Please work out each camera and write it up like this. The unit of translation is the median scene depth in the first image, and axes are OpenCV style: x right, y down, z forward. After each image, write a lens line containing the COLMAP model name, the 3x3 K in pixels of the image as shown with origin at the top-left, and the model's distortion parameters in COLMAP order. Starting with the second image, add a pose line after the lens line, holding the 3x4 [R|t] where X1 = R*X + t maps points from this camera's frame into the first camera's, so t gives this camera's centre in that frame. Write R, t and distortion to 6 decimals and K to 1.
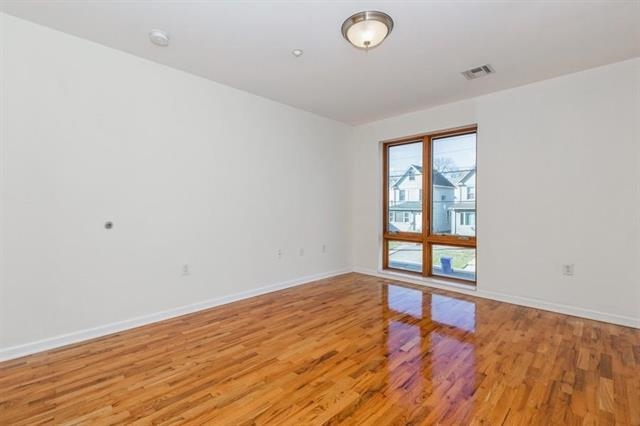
lens RADIAL K [[286.5, 0, 316.2], [0, 286.5, 213.1], [0, 0, 1]] dist [0.004200, 0.000057]
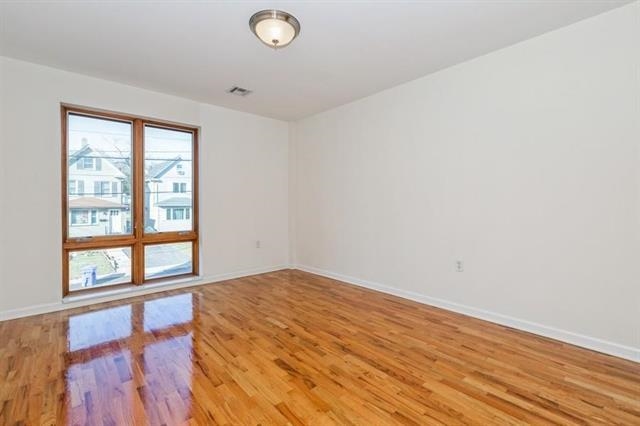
lens RADIAL K [[286.5, 0, 316.2], [0, 286.5, 213.1], [0, 0, 1]] dist [0.004200, 0.000057]
pose [[0.068400, -0.034869, 0.997048, -0.734932], [0.017444, 0.999278, 0.033750, -0.018849], [-0.997505, 0.015084, 0.068959, 0.707177]]
